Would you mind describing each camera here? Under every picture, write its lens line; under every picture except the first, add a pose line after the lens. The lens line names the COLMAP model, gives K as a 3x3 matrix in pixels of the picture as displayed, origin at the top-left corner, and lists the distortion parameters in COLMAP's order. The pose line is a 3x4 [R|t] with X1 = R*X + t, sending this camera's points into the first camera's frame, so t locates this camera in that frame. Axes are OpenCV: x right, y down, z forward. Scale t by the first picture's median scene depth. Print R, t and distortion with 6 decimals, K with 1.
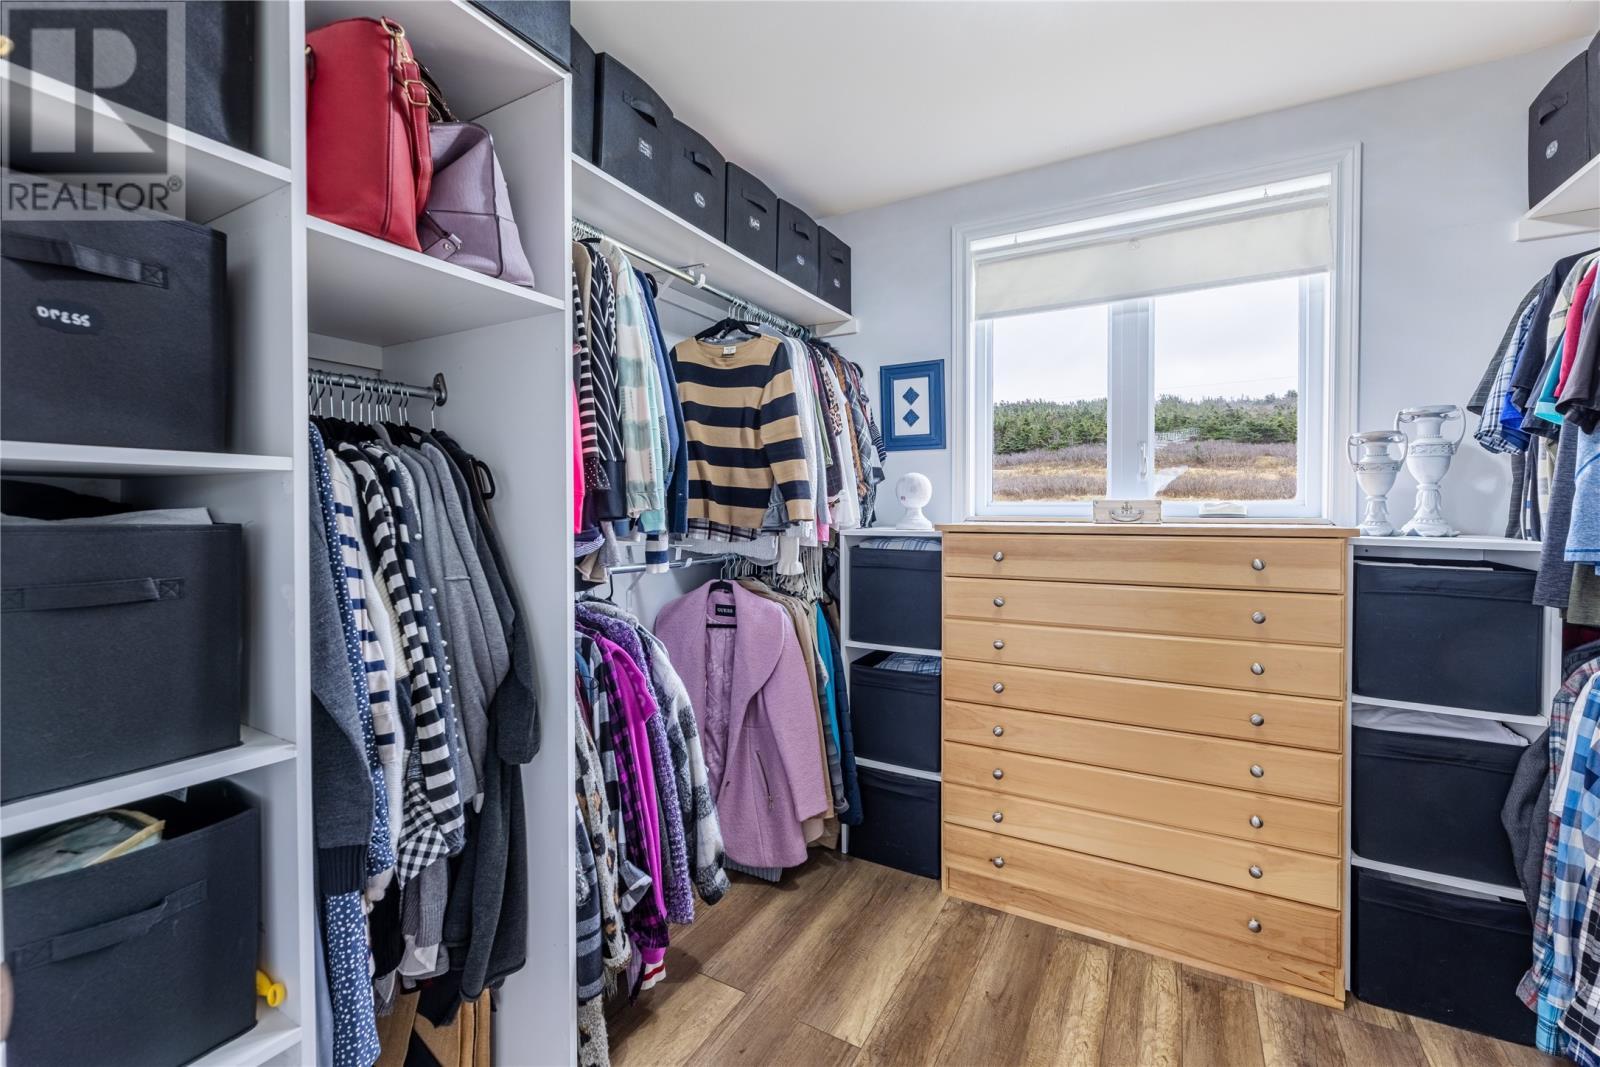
lens RADIAL K [[688.2, 0, 803.9], [0, 688.2, 516.6], [0, 0, 1]] dist [-0.003064, 0.000476]
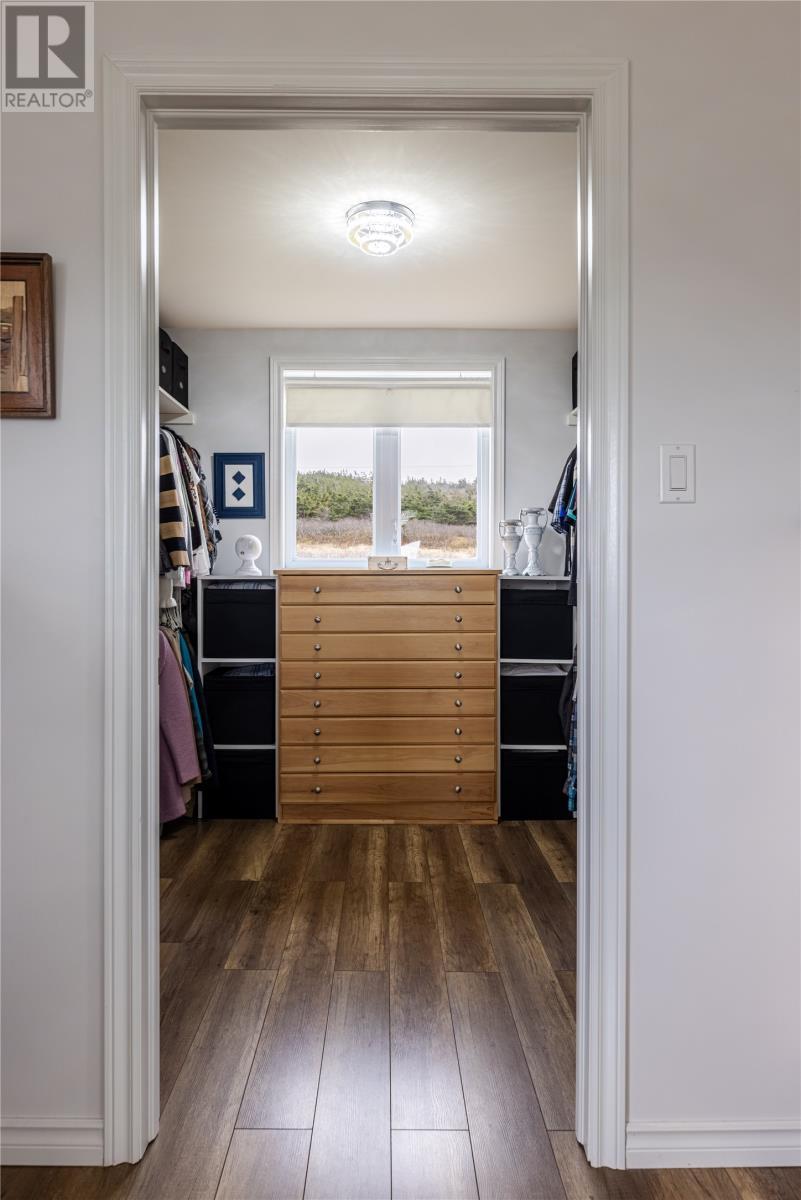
lens RADIAL K [[846.9, 0, 400.5], [0, 846.9, 600.0], [0, 0, 1]] dist [-0.002391, -0.000243]
pose [[0.866286, -0.004038, 0.499533, -0.471264], [0.005077, 0.999987, -0.000722, 0.077128], [-0.499523, 0.003162, 0.866295, -0.689316]]
